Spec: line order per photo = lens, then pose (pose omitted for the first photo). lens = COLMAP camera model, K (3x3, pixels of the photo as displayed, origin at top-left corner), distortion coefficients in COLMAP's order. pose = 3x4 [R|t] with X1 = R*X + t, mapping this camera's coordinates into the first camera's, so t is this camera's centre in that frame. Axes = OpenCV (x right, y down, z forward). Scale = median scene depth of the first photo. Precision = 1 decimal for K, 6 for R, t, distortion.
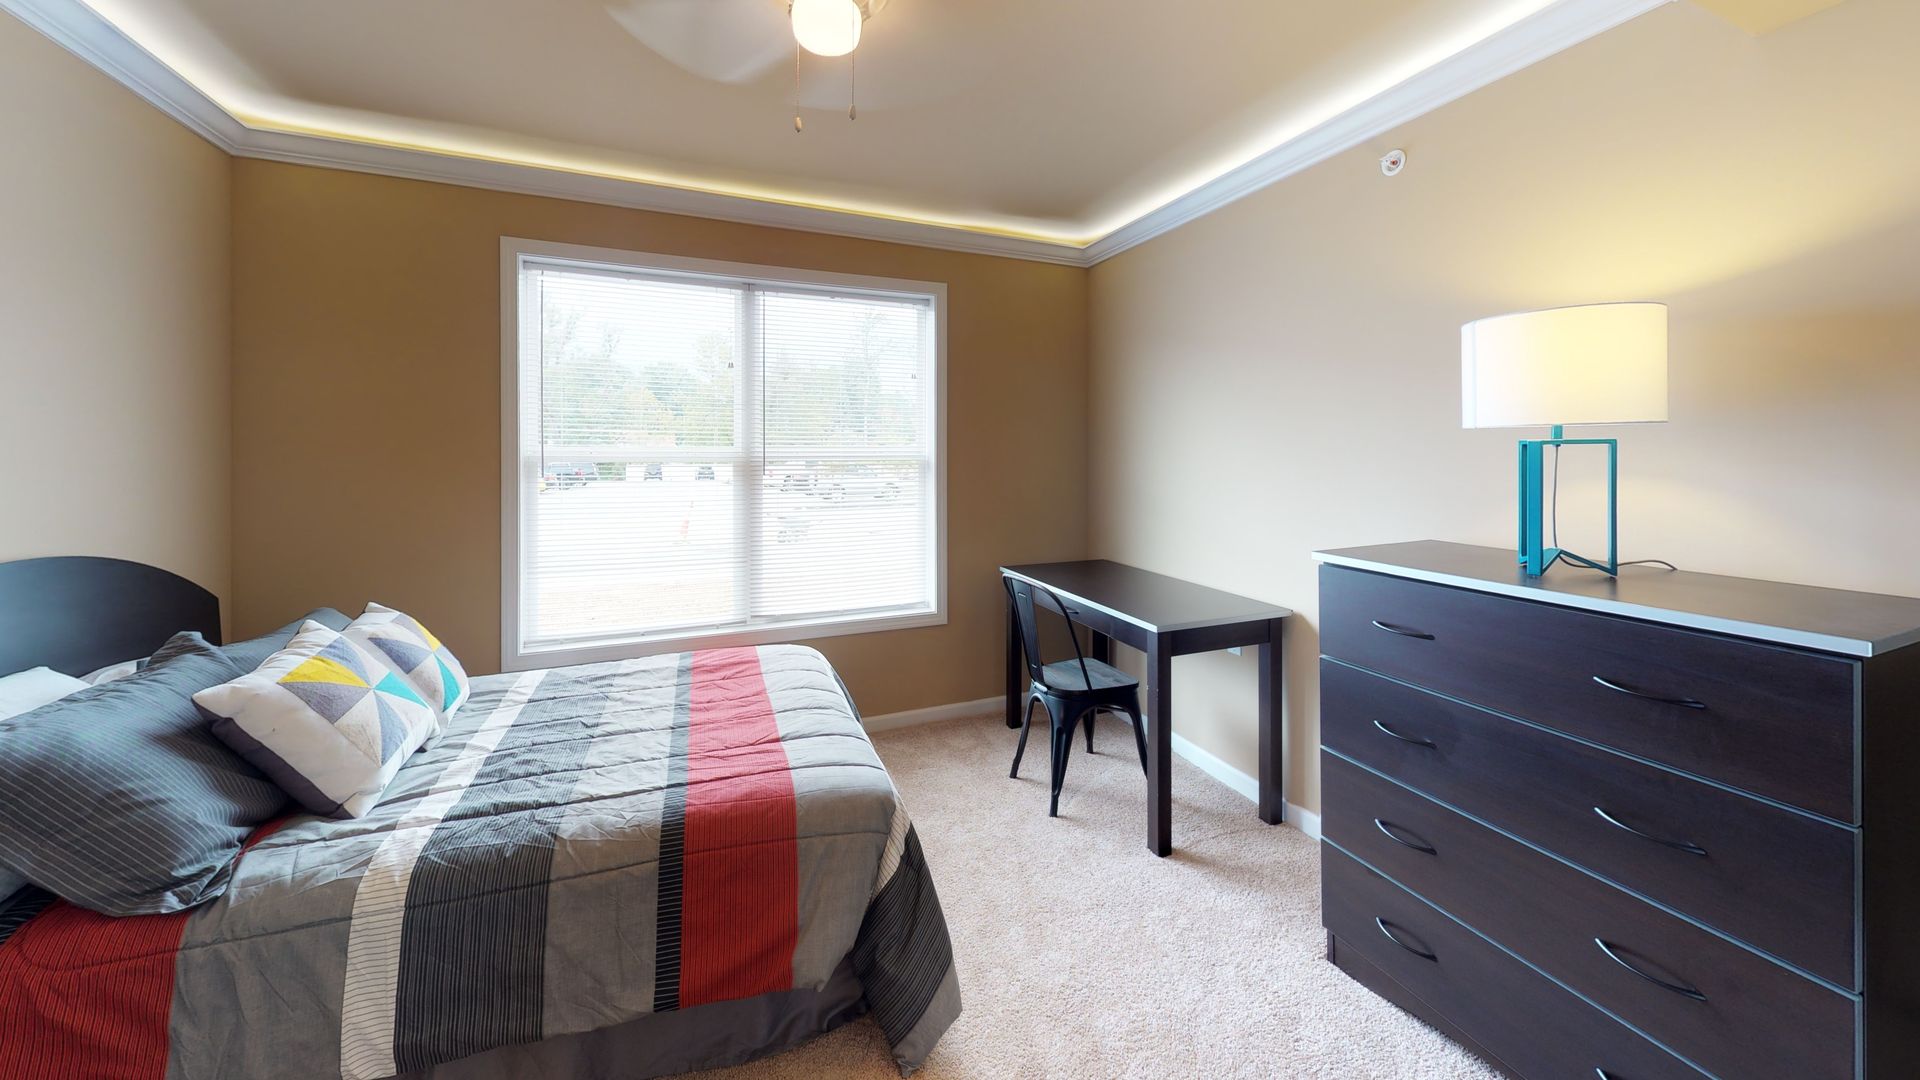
lens RADIAL K [[739.3, 0, 960.0], [0, 739.3, 540.0], [0, 0, 1]] dist [0.000111, 0.000035]
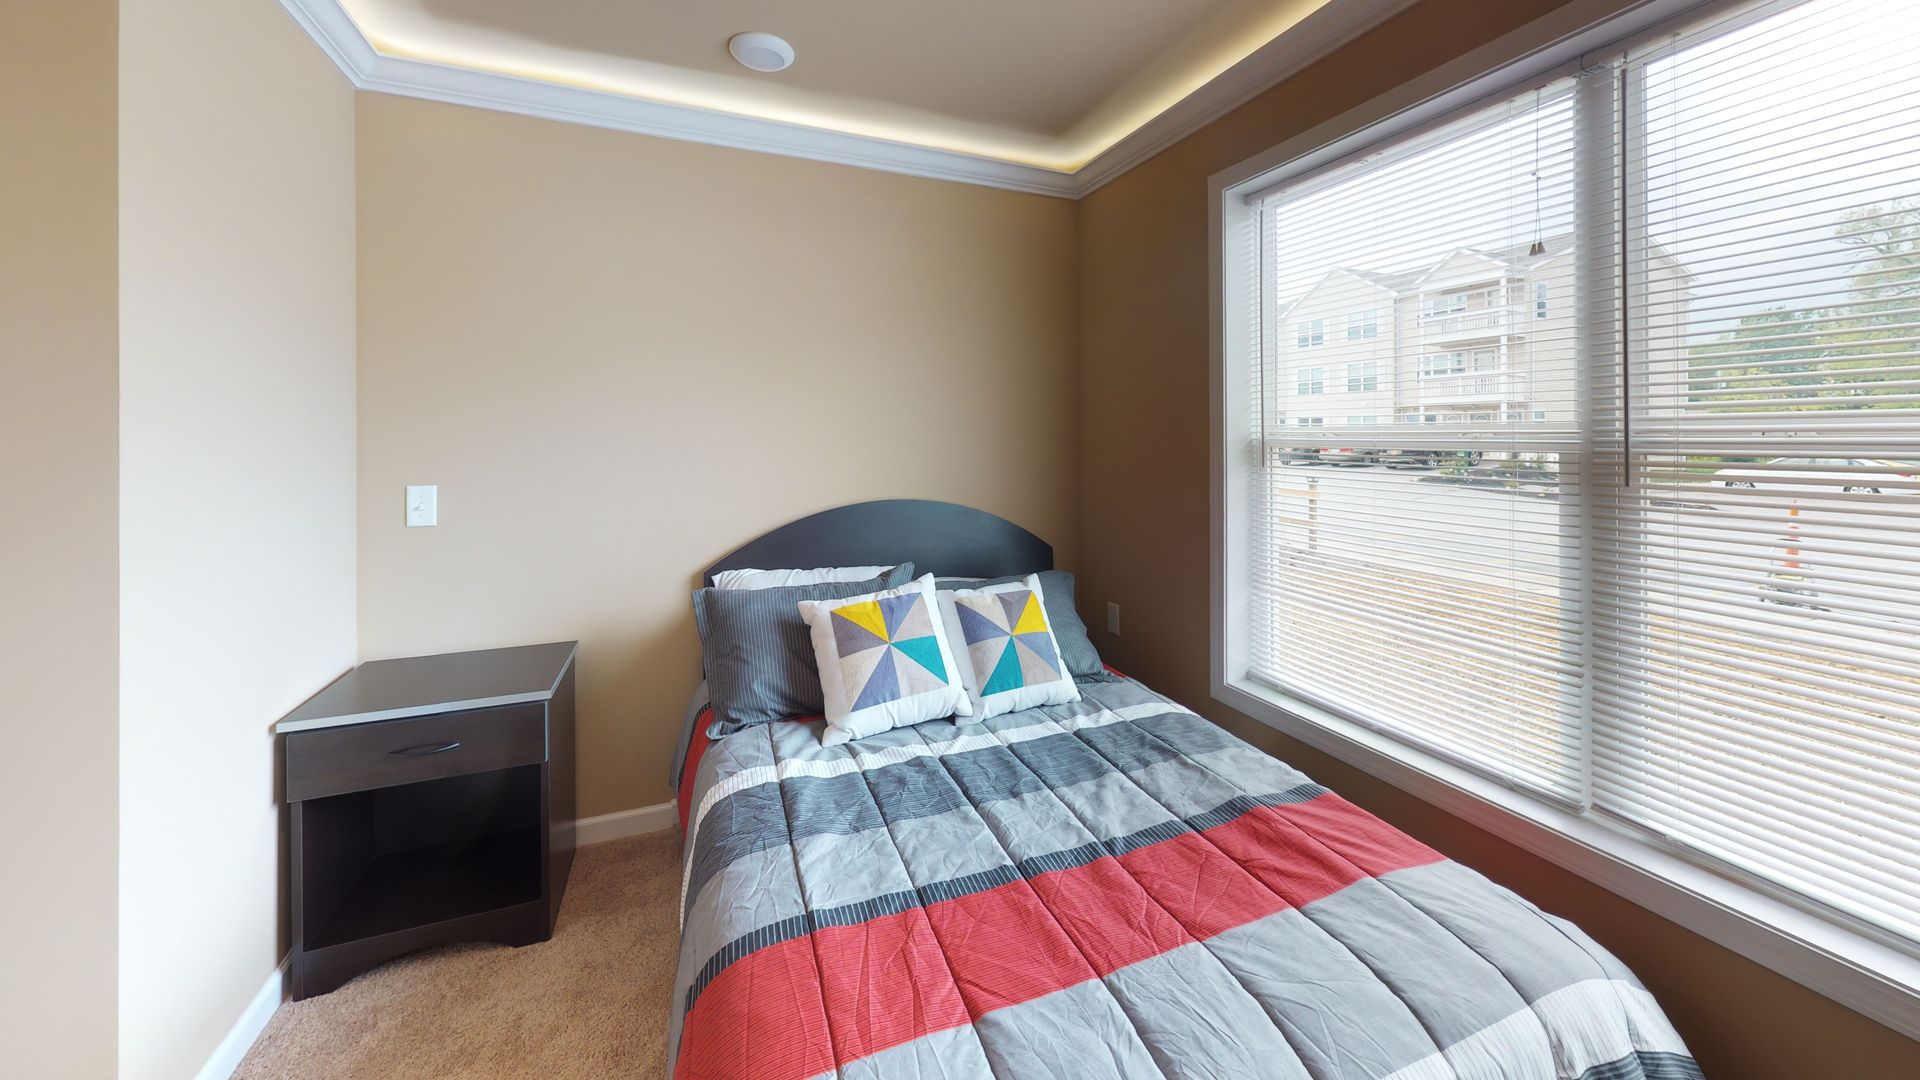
lens RADIAL K [[675.8, 0, 963.4], [0, 675.8, 438.8], [0, 0, 1]] dist [0.000157, 0.000004]
pose [[-0.042431, 0.012011, -0.999027, 0.160866], [-0.109992, 0.993793, 0.016619, -0.097621], [0.993026, 0.110591, -0.040846, 0.784069]]
